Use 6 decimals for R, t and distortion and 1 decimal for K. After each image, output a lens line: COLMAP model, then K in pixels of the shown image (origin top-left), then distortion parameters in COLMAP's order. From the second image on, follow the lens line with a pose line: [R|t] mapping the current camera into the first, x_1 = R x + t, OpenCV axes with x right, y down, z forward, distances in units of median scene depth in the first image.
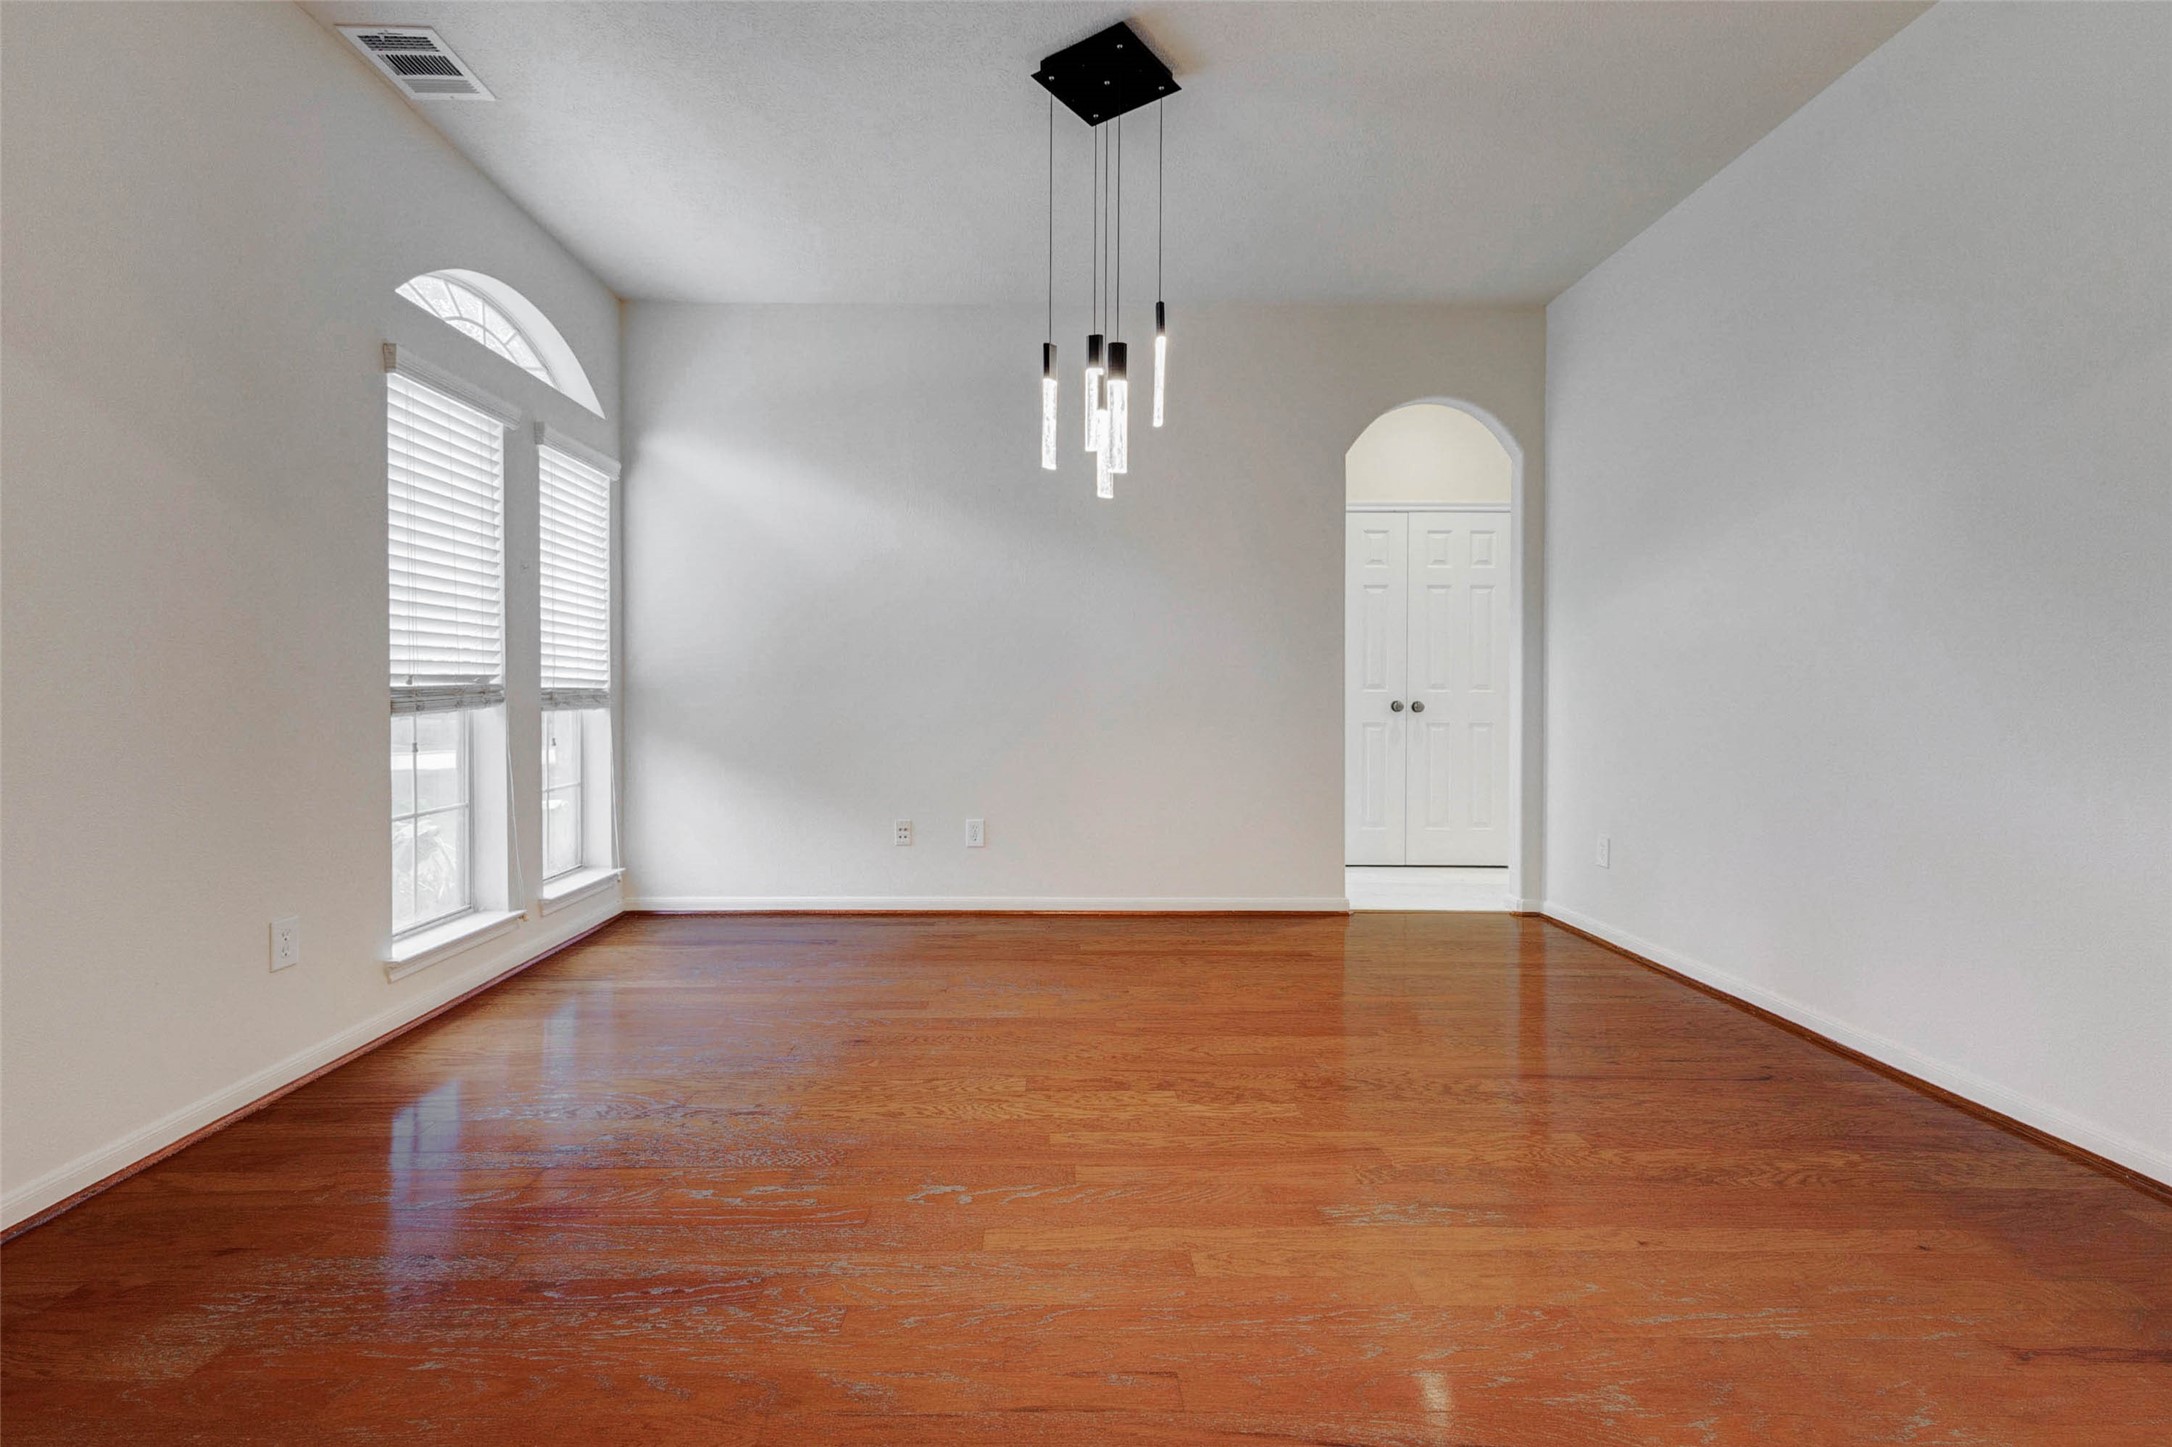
lens RADIAL K [[954.8, 0, 1087.2], [0, 954.8, 708.3], [0, 0, 1]] dist [0.013494, -0.001395]
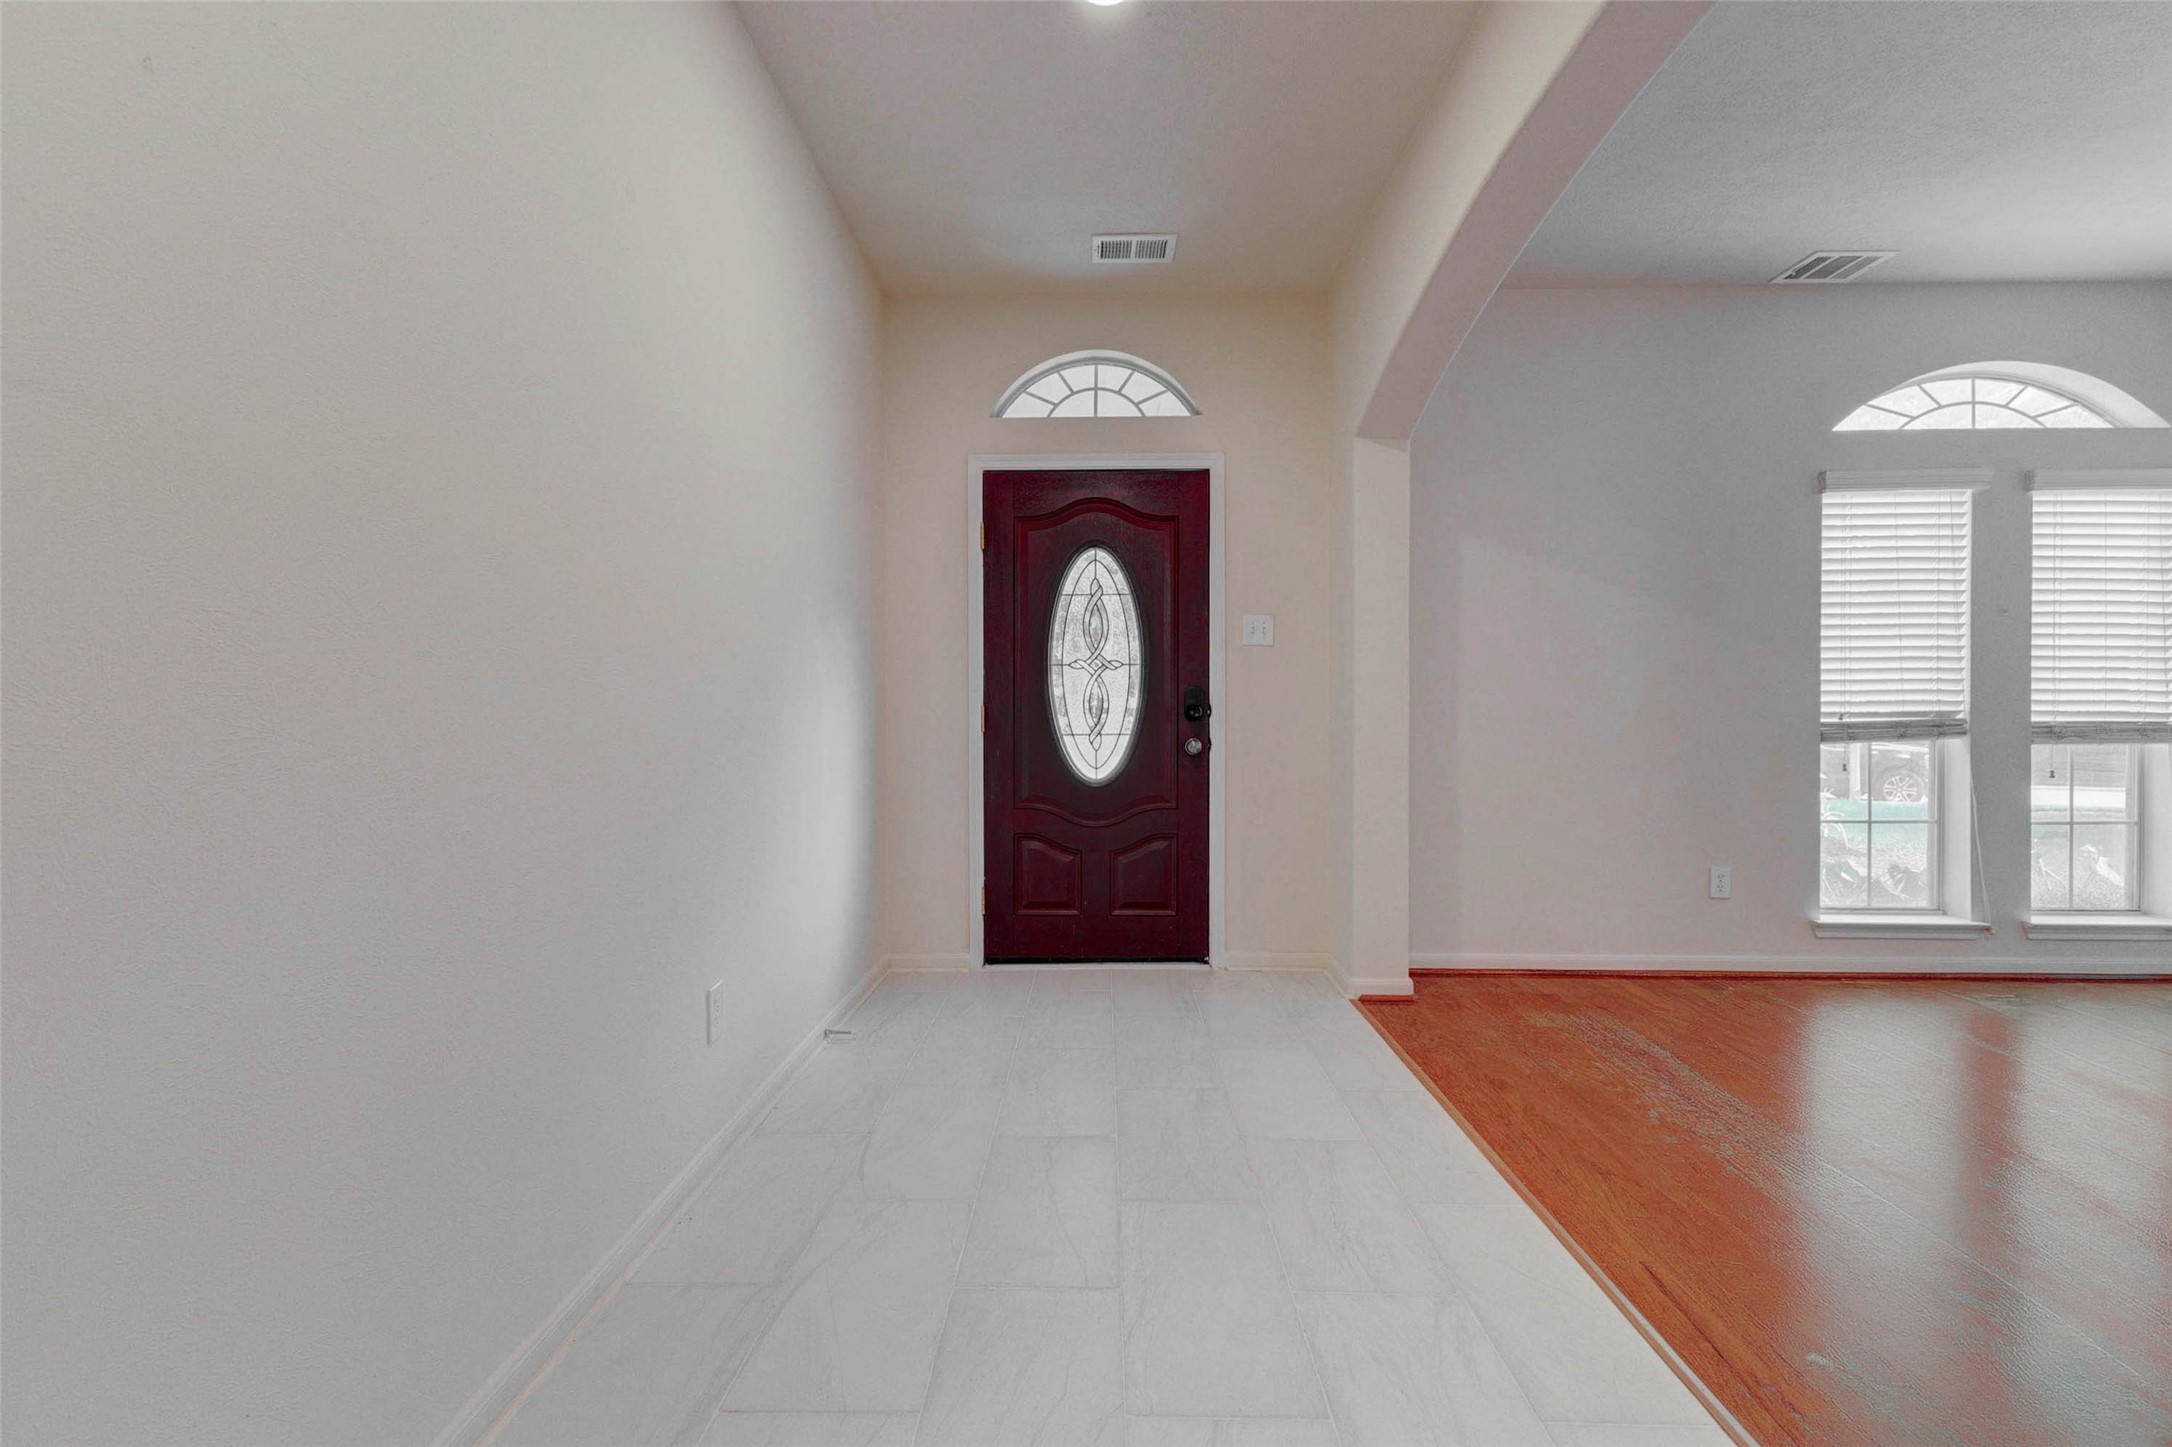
lens RADIAL K [[954.8, 0, 1081.7], [0, 954.8, 731.9], [0, 0, 1]] dist [0.013494, -0.001395]
pose [[-0.051161, -0.004728, -0.998679, 0.621516], [-0.016378, 0.999858, -0.003895, 0.013043], [0.998556, 0.016158, -0.051231, 0.017132]]
